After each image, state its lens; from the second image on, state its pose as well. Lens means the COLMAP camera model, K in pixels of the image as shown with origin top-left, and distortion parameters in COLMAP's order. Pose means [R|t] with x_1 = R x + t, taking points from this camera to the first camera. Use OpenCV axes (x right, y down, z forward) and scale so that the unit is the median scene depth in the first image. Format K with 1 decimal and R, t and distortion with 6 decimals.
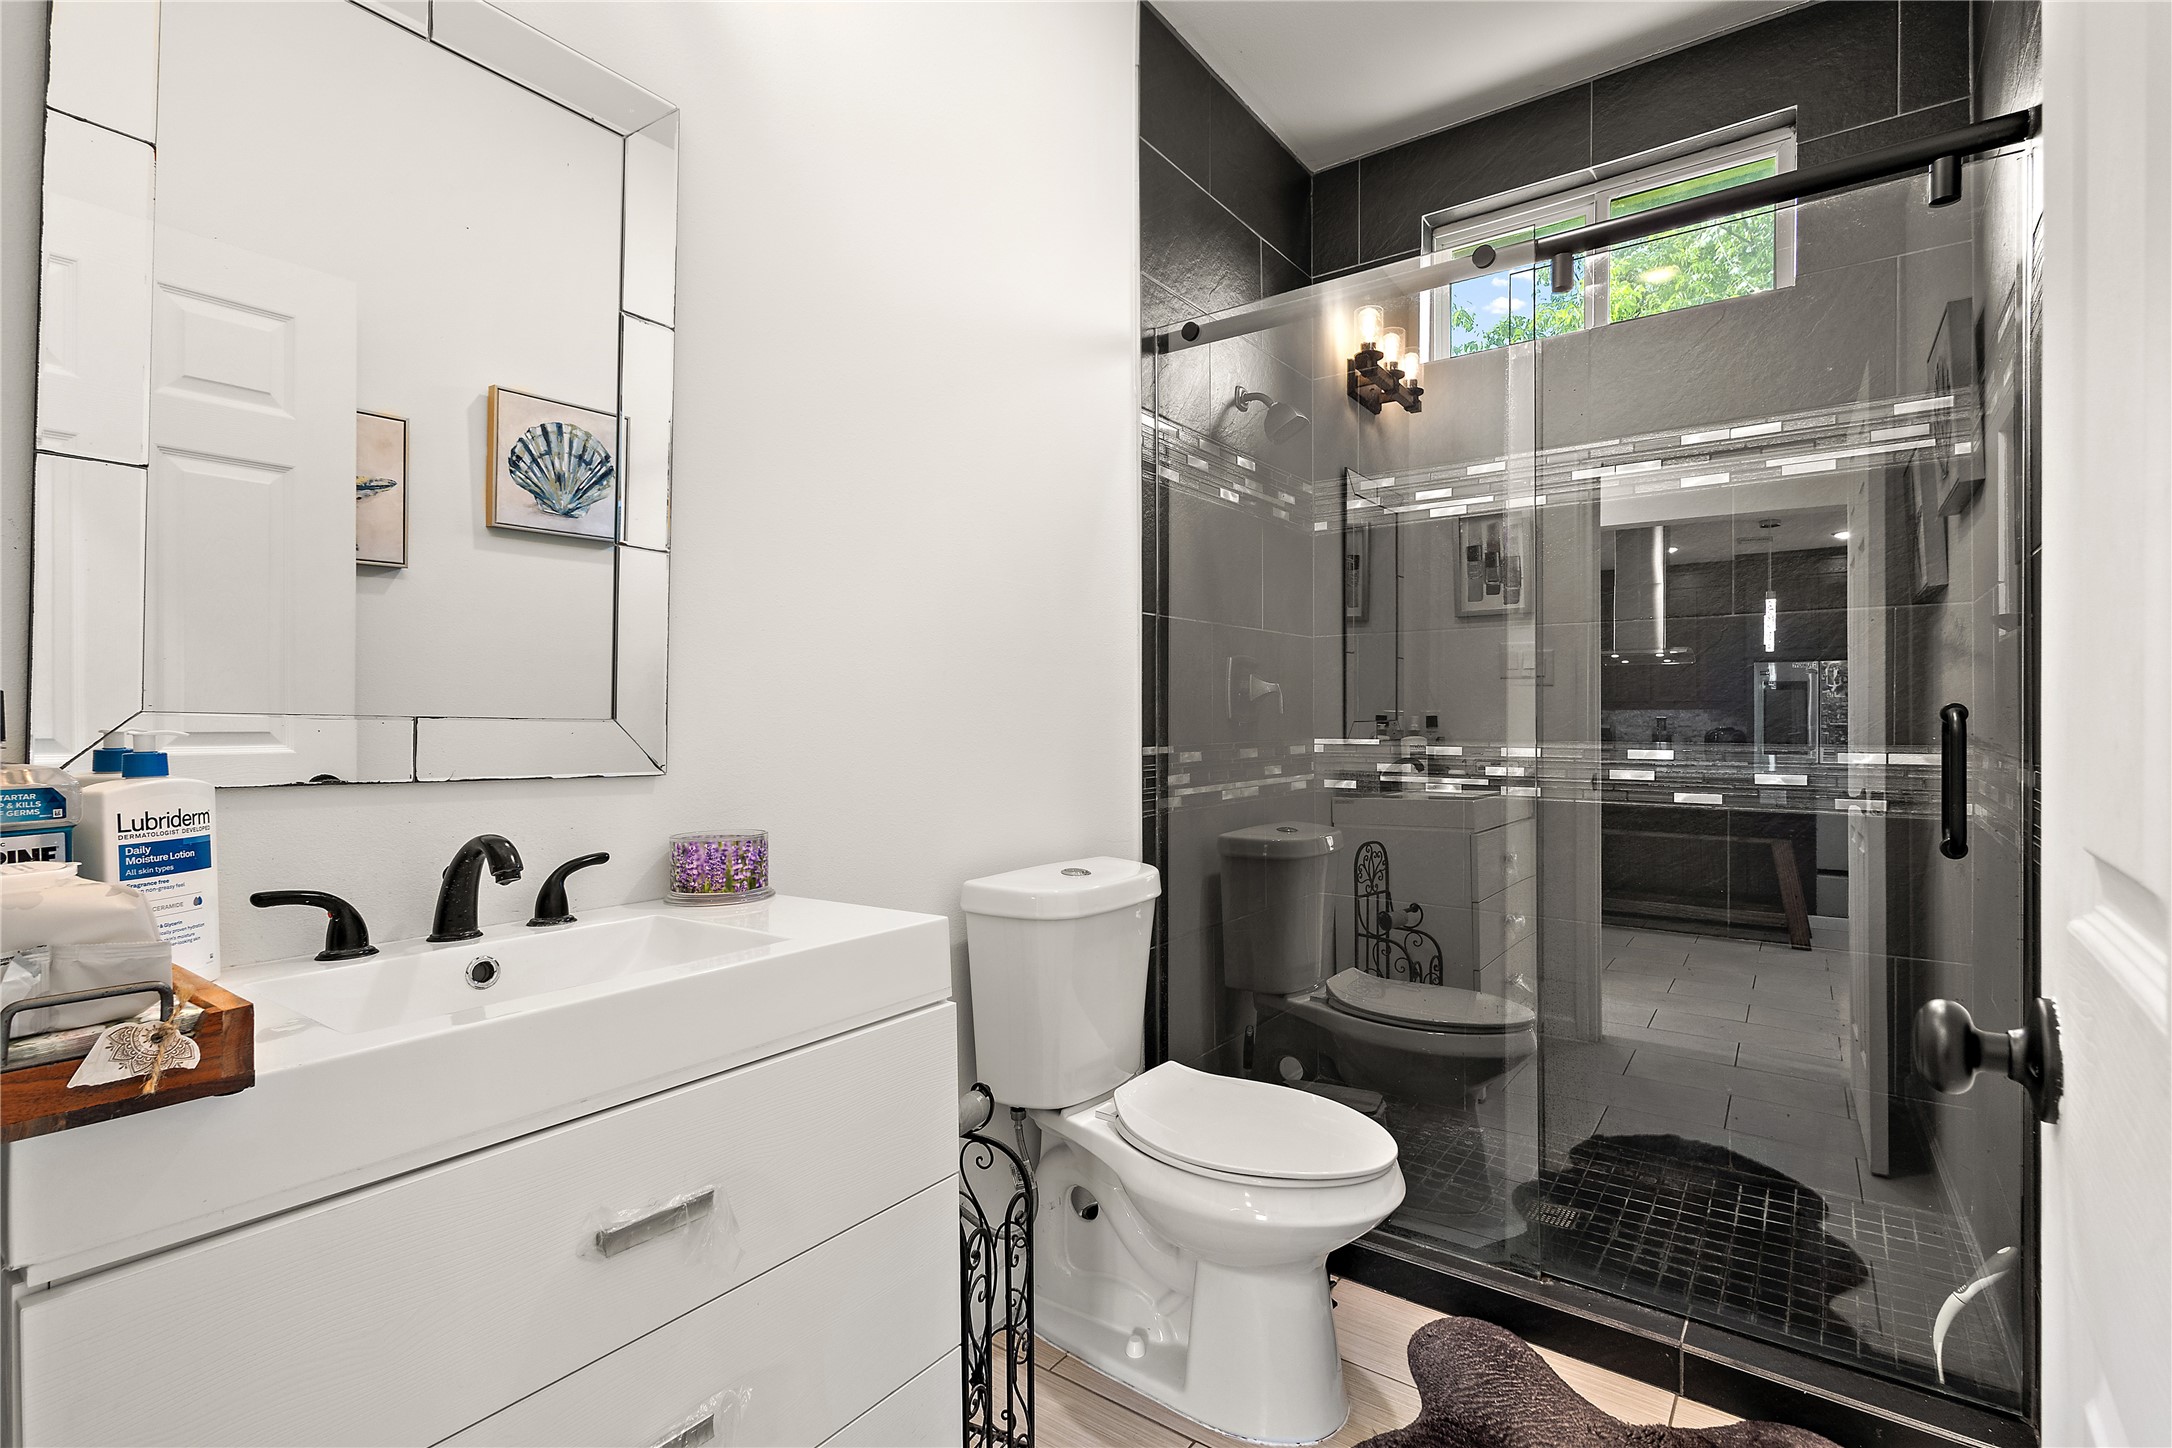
lens RADIAL K [[1008.4, 0, 1069.8], [0, 1008.4, 718.9], [0, 0, 1]] dist [0.006080, -0.000708]
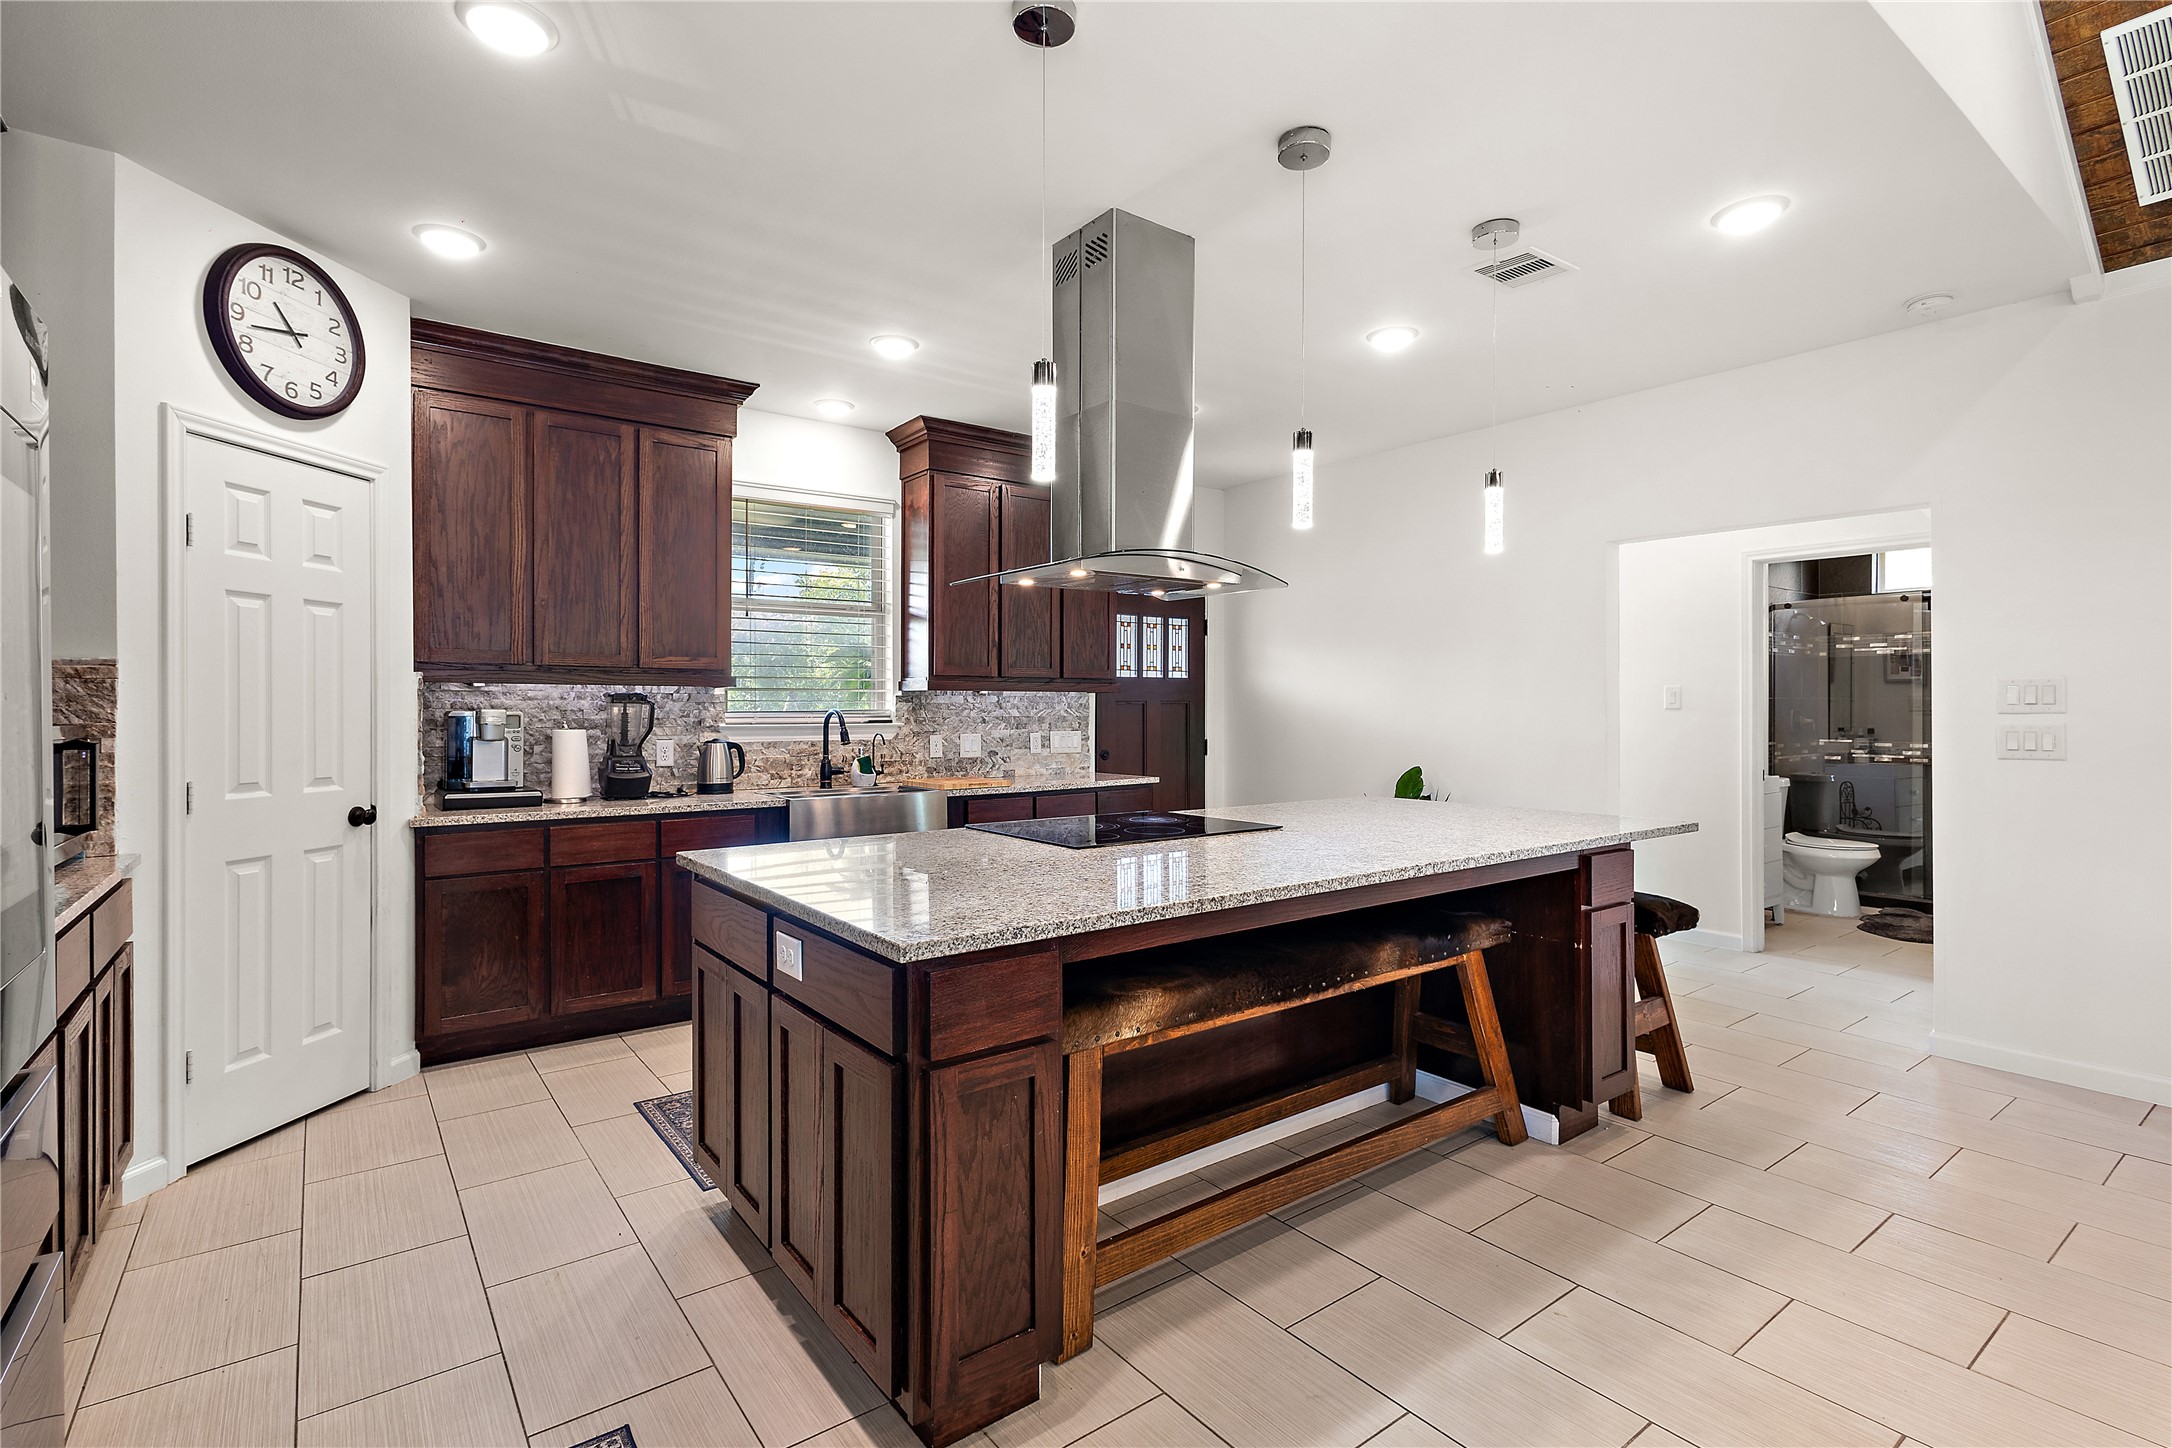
lens RADIAL K [[1008.4, 0, 1075.3], [0, 1008.4, 718.7], [0, 0, 1]] dist [0.006080, -0.000708]
pose [[0.959889, -0.006151, -0.280313, -0.826717], [0.006103, 0.999981, -0.001045, -0.039425], [0.280314, -0.000708, 0.959908, -1.921673]]
